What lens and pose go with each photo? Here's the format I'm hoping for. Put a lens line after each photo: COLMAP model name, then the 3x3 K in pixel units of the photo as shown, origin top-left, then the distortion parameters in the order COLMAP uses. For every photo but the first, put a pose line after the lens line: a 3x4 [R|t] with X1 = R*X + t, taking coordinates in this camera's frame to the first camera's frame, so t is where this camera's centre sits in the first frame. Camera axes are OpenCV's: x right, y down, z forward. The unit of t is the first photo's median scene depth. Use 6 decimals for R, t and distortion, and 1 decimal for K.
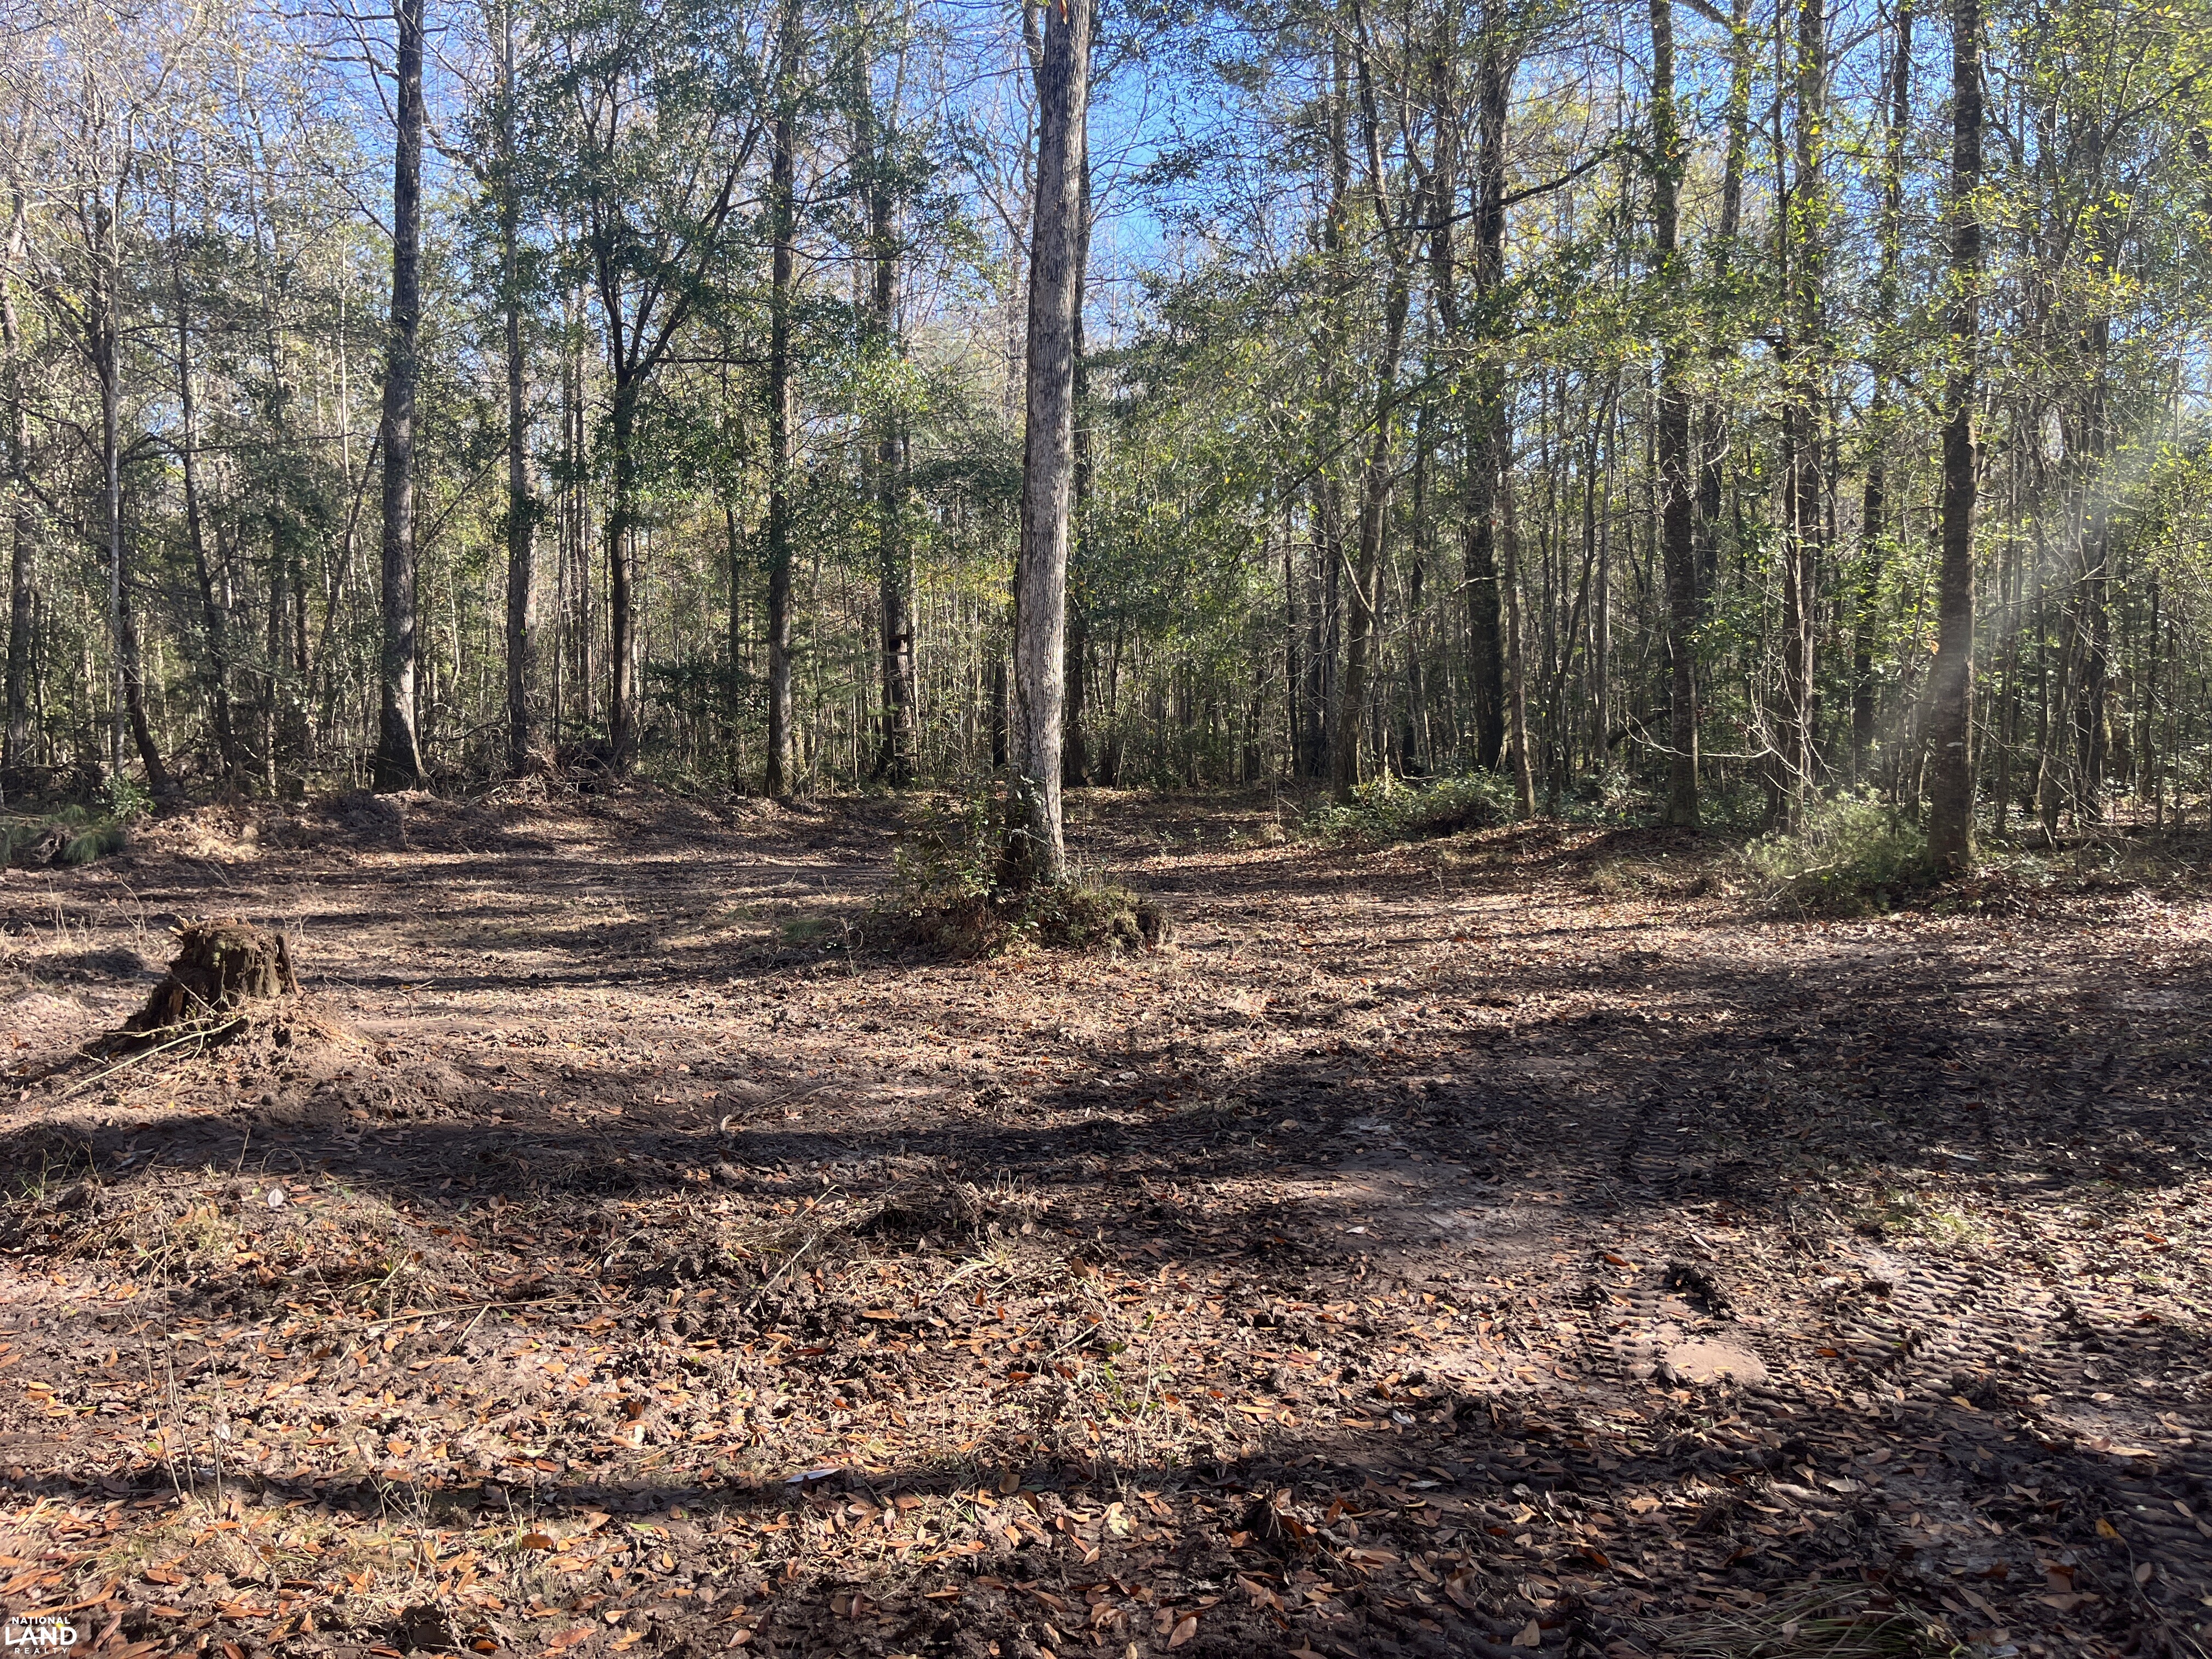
lens RADIAL K [[1753.4, 0, 1106.0], [0, 1753.4, 829.5], [0, 0, 1]] dist [0.087491, -0.130206]
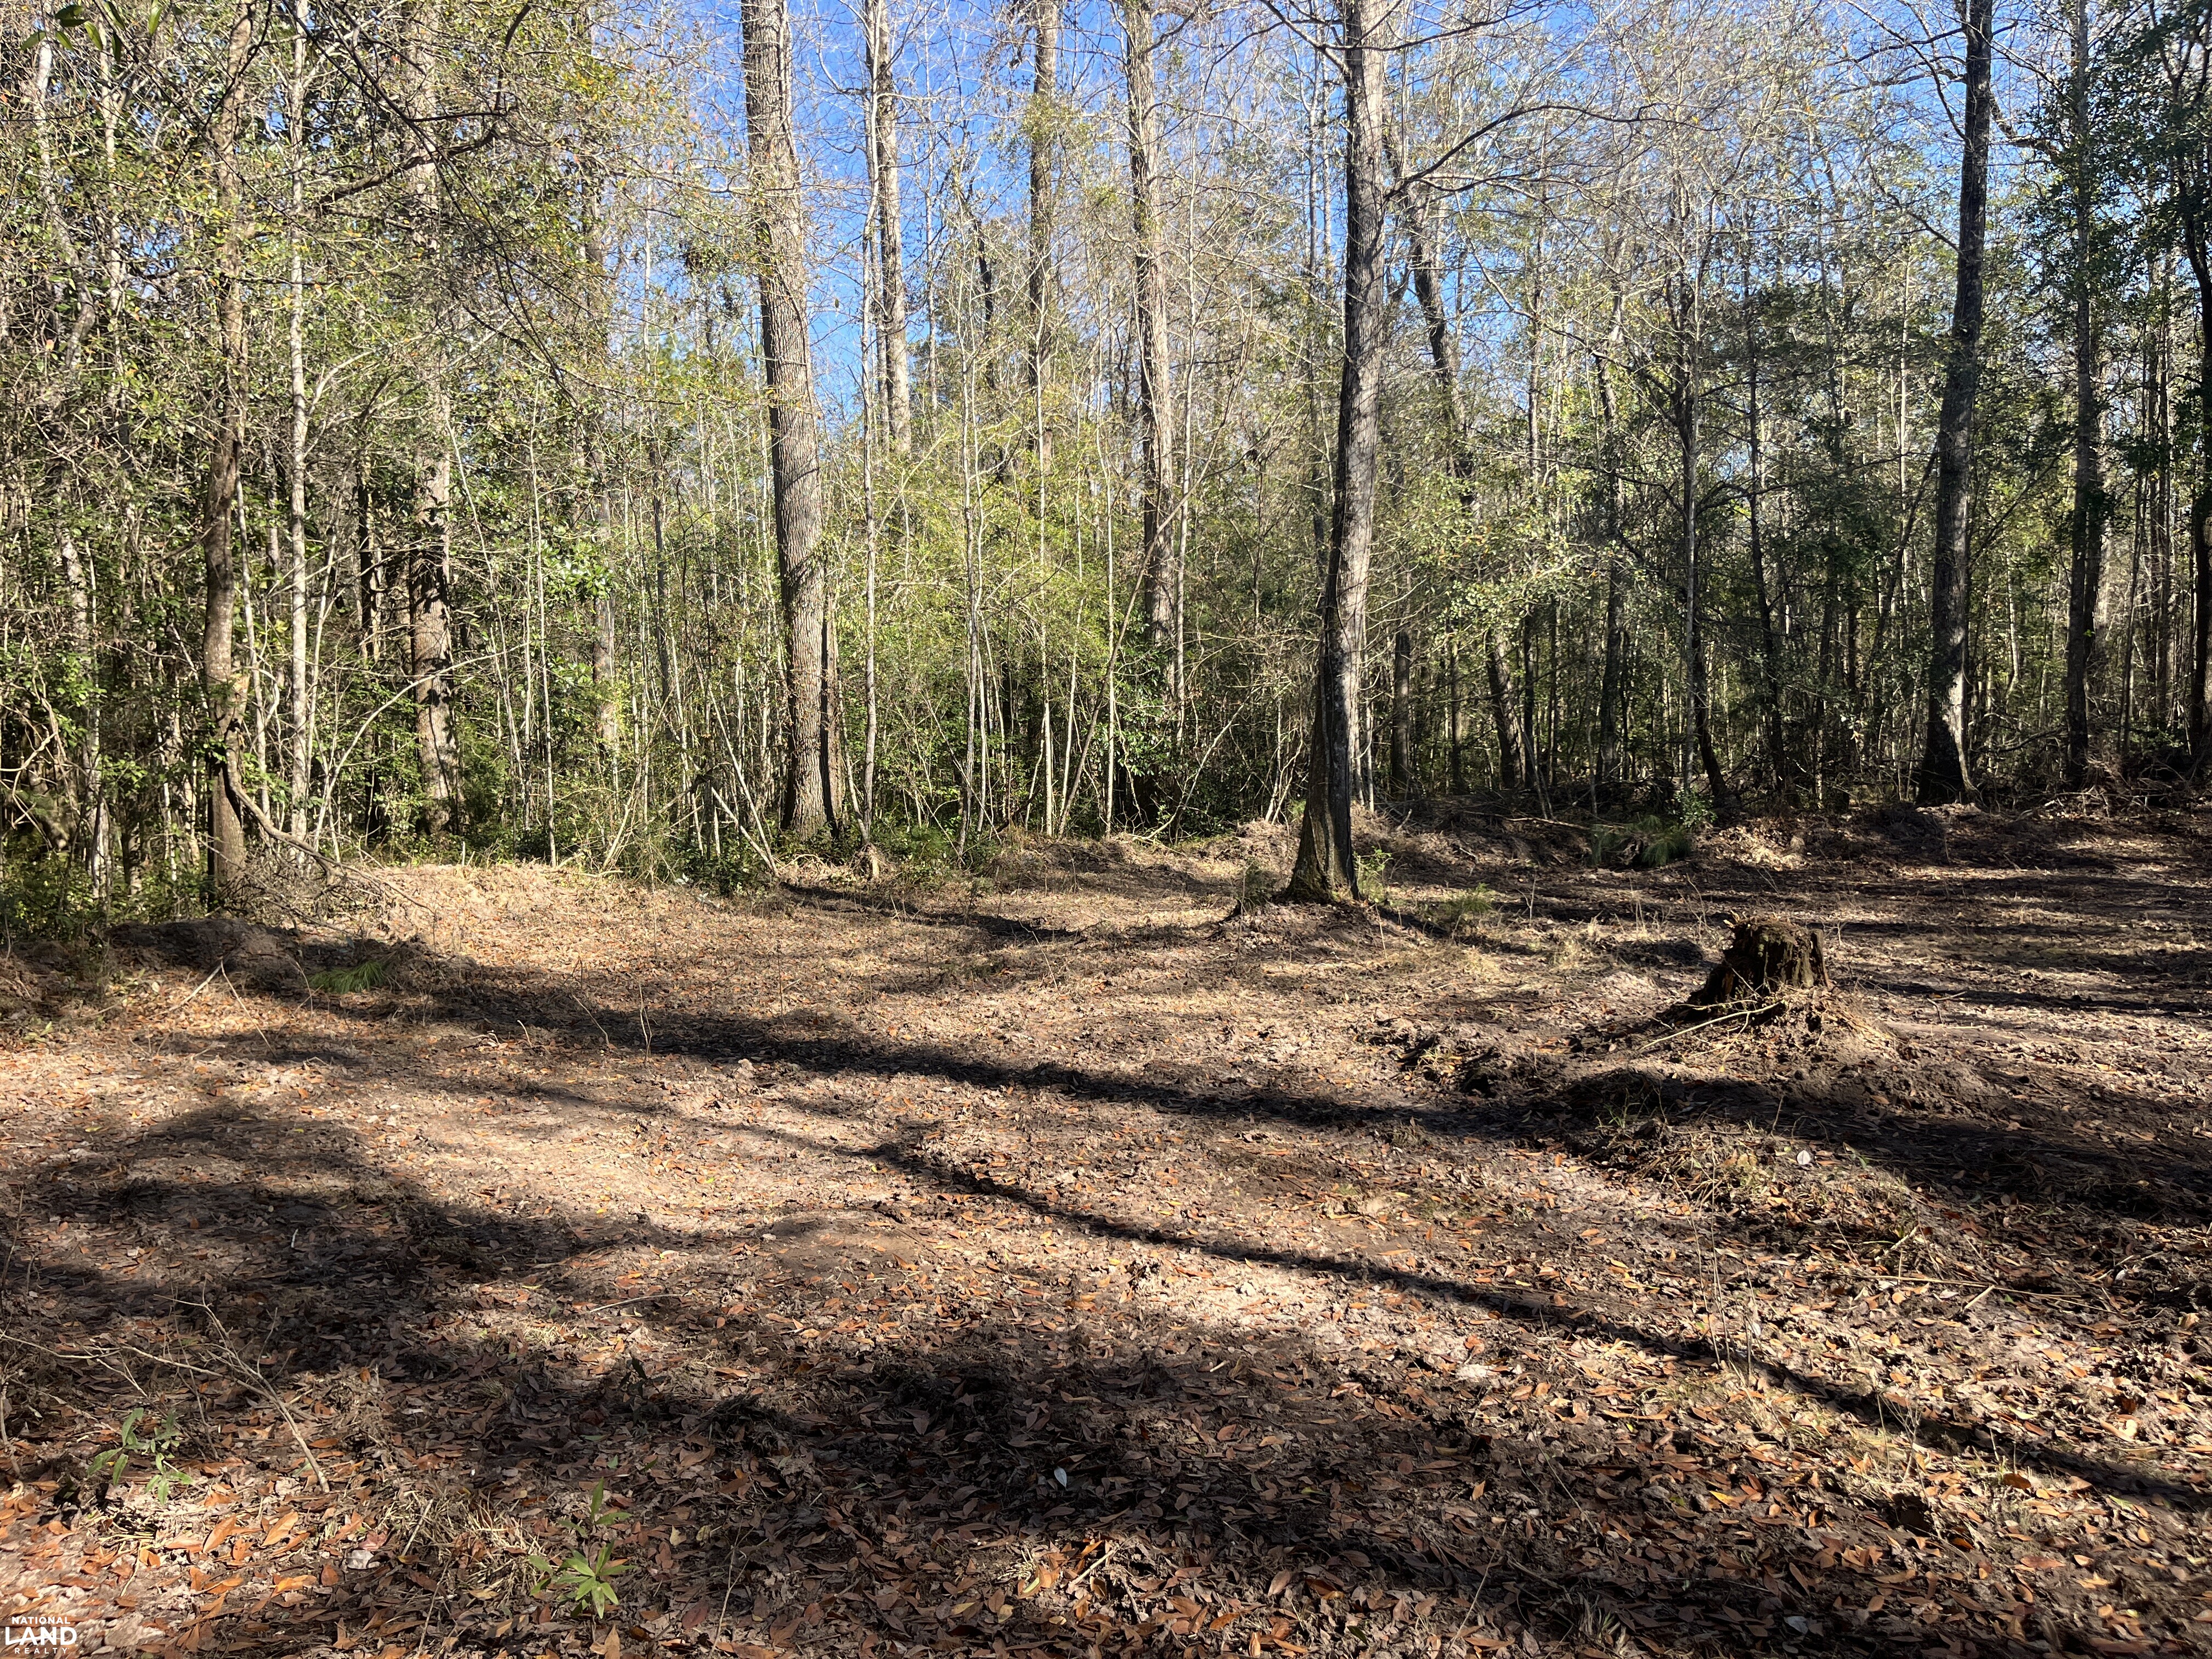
lens RADIAL K [[1754.0, 0, 1109.2], [0, 1754.0, 834.7], [0, 0, 1]] dist [0.086013, -0.127772]
pose [[0.680392, 0.018579, -0.732613, 0.064132], [-0.021312, 0.999757, 0.005561, -0.001092], [0.732539, 0.011830, 0.680623, -0.115329]]
